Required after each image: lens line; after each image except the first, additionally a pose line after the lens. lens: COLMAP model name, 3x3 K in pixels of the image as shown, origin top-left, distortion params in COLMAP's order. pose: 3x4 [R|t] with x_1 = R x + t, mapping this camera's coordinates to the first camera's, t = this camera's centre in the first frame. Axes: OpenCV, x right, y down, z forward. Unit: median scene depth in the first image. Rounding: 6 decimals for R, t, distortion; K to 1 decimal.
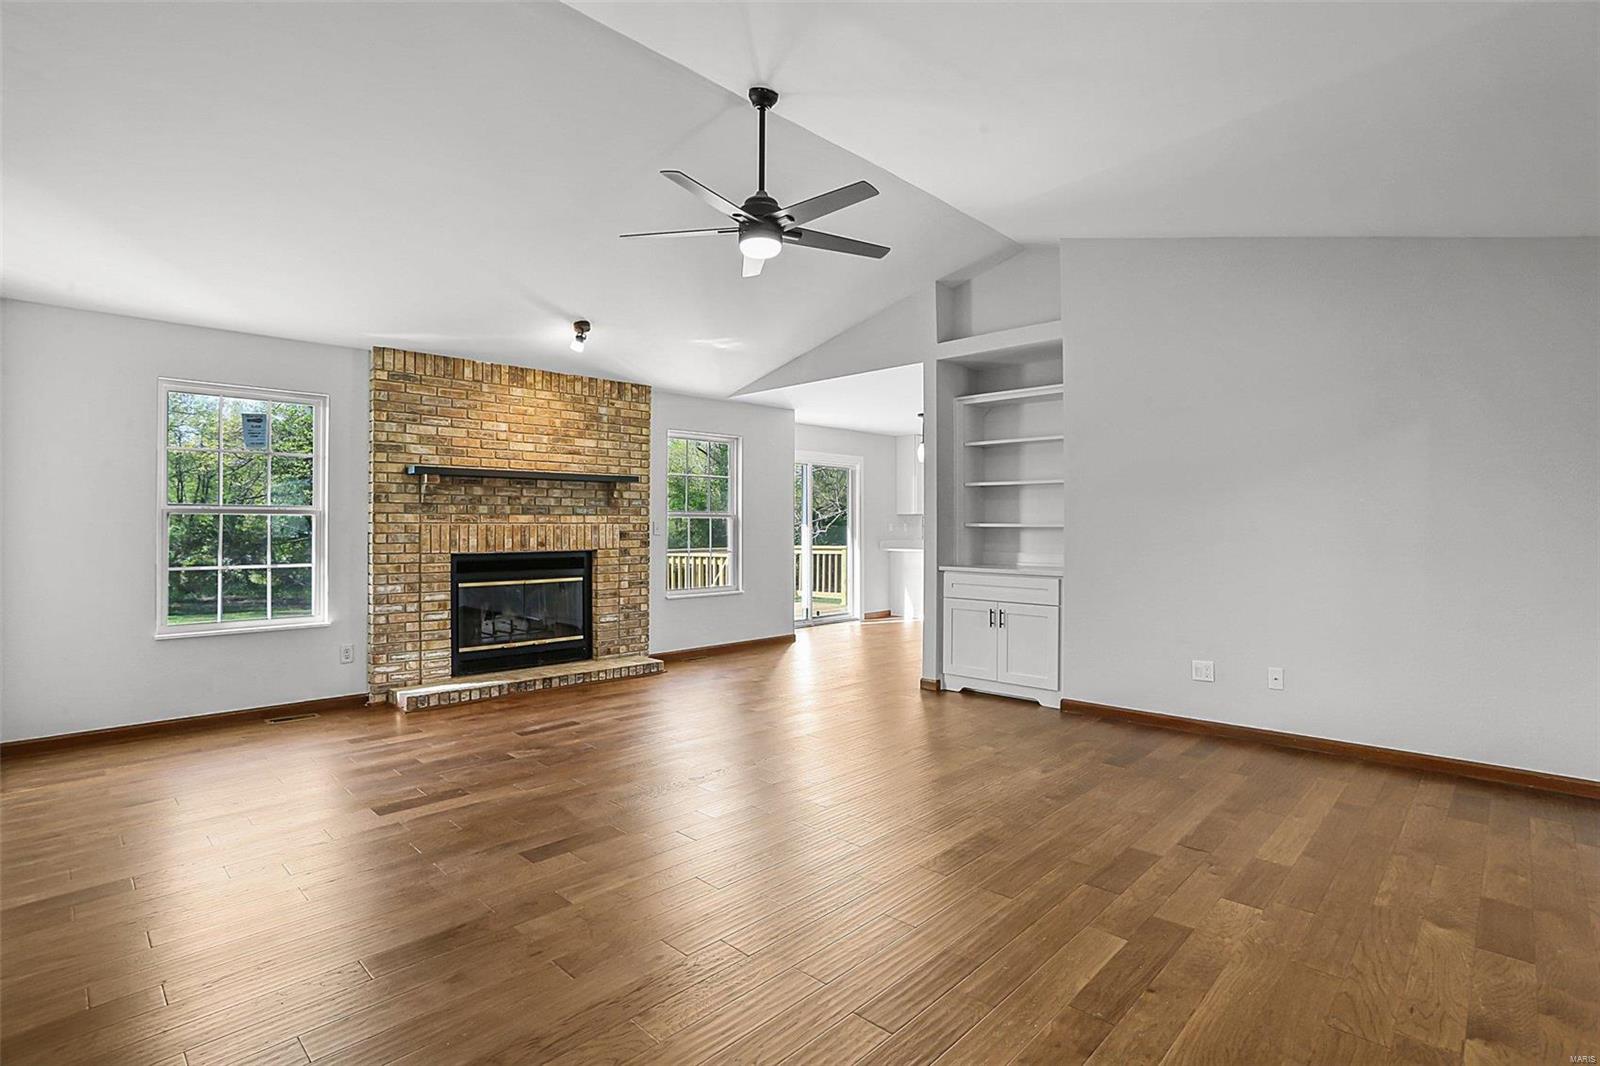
lens RADIAL K [[777.0, 0, 803.6], [0, 777.0, 523.9], [0, 0, 1]] dist [-0.085465, 0.038988]
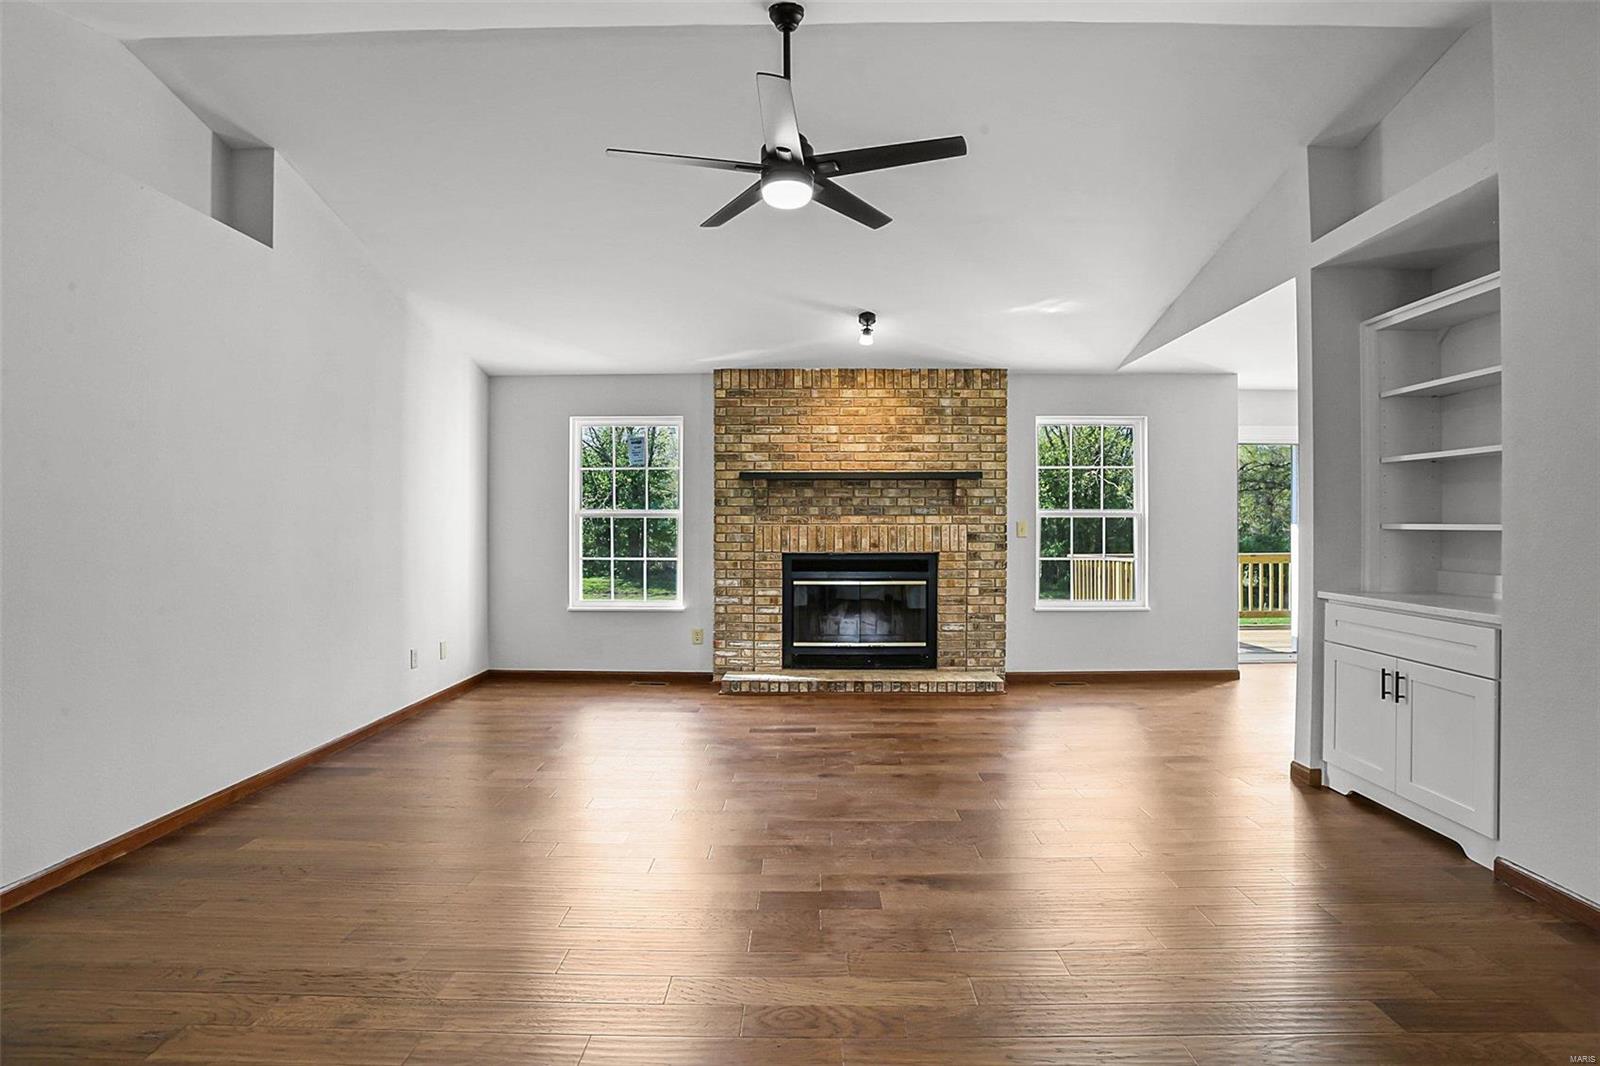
lens RADIAL K [[777.0, 0, 803.6], [0, 777.0, 523.9], [0, 0, 1]] dist [-0.085465, 0.038988]
pose [[0.685713, -0.000752, -0.727871, 0.323730], [0.000994, 1.000000, -0.000096, -0.001037], [0.727871, -0.000658, 0.685714, 0.257381]]
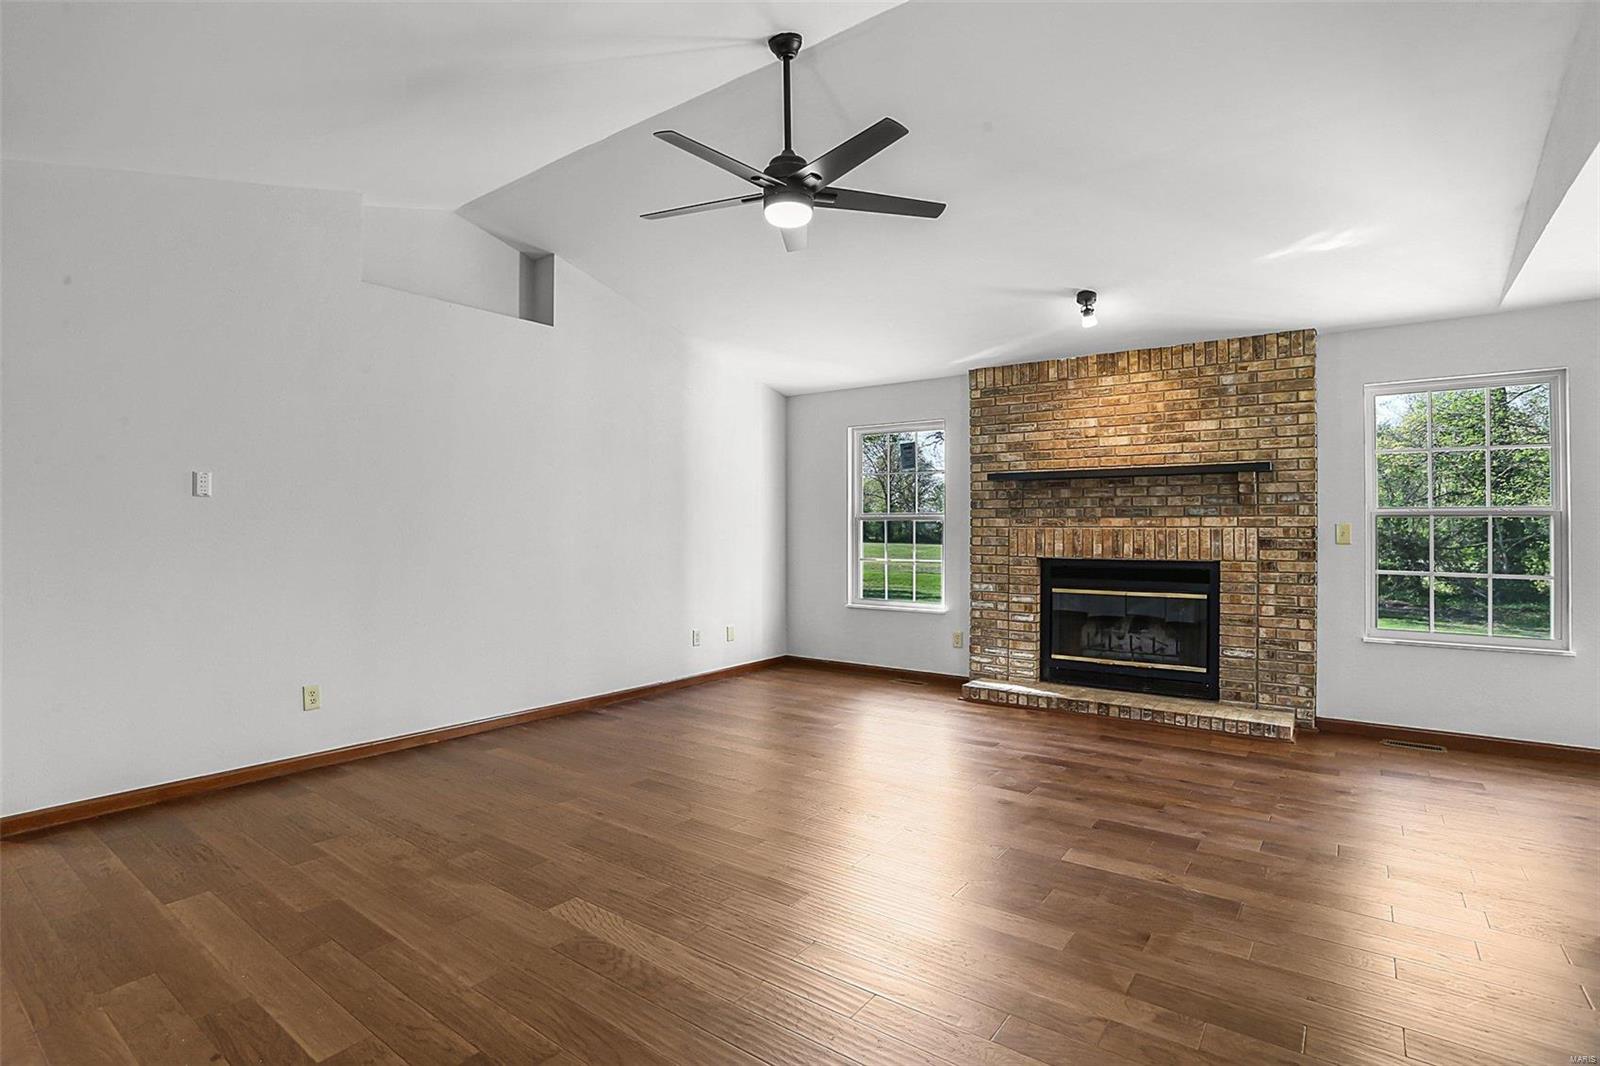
lens RADIAL K [[784.6, 0, 801.4], [0, 784.6, 520.9], [0, 0, 1]] dist [-0.089857, 0.062726]
pose [[0.128794, -0.008223, -0.991637, 0.475102], [0.000297, 0.999966, -0.008254, -0.000566], [0.991671, 0.000769, 0.128792, 0.520908]]
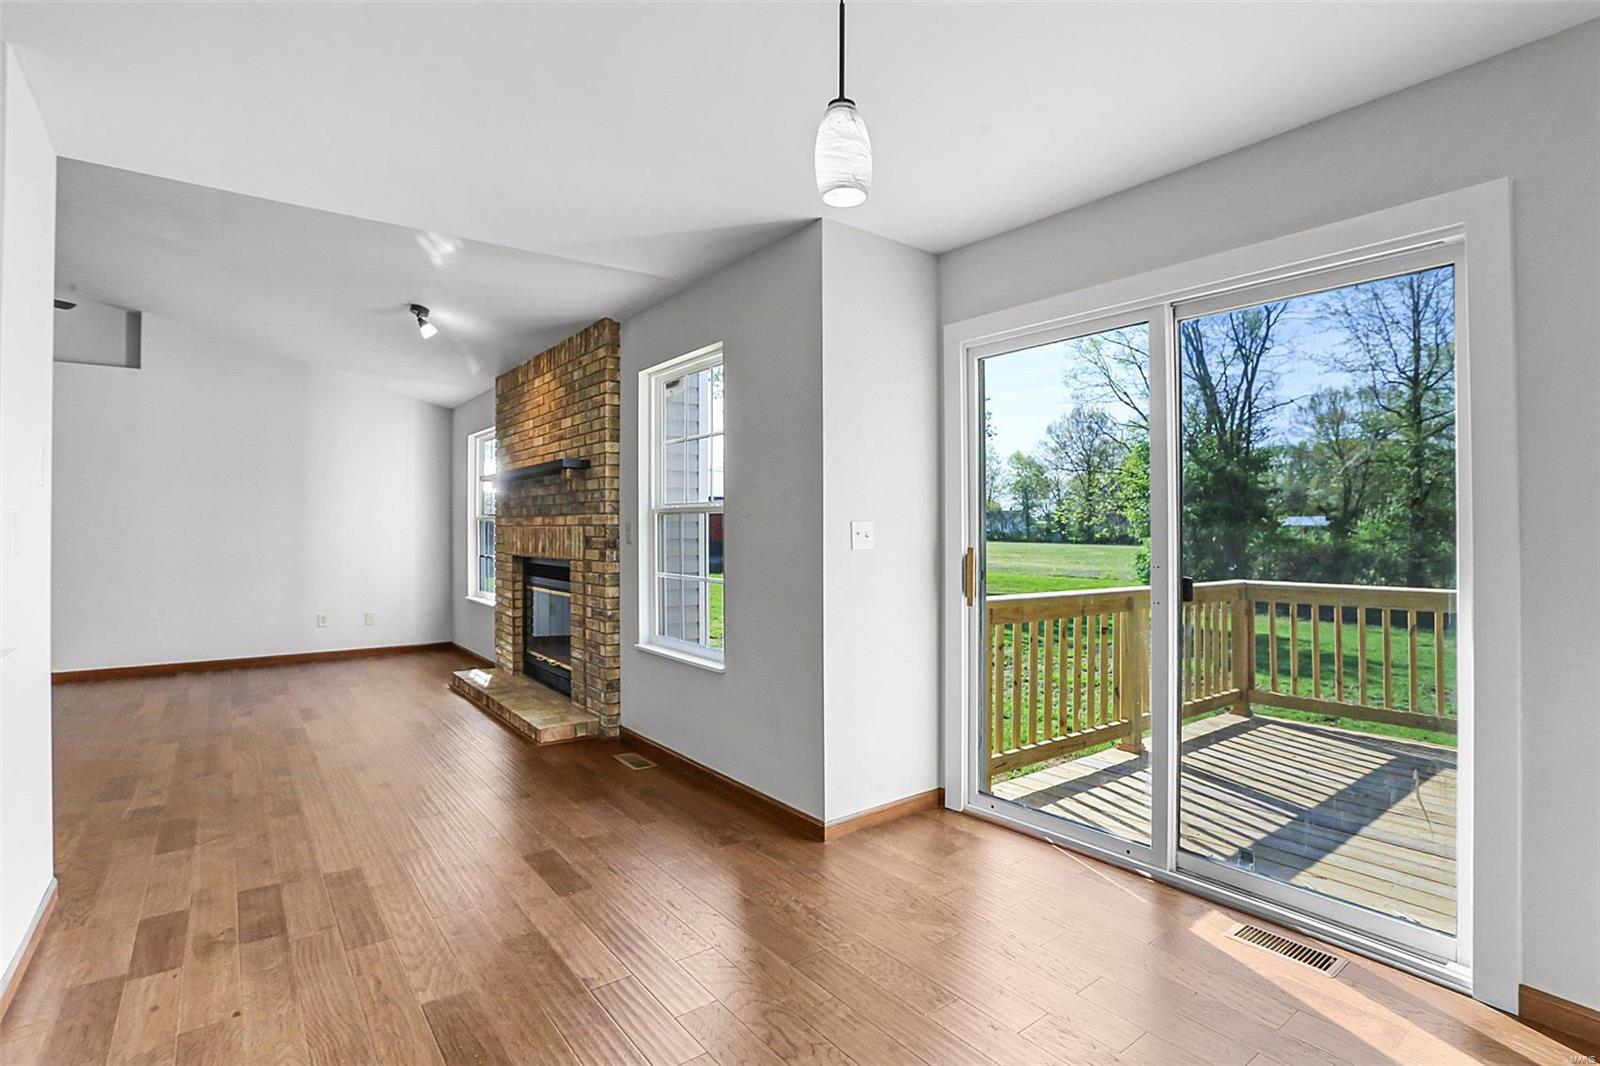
lens RADIAL K [[777.0, 0, 803.6], [0, 777.0, 523.9], [0, 0, 1]] dist [-0.085465, 0.038988]
pose [[-0.149928, -0.006106, -0.988678, 0.483266], [0.001202, 0.999979, -0.006359, 0.002988], [0.988696, -0.002142, -0.149918, 1.440530]]
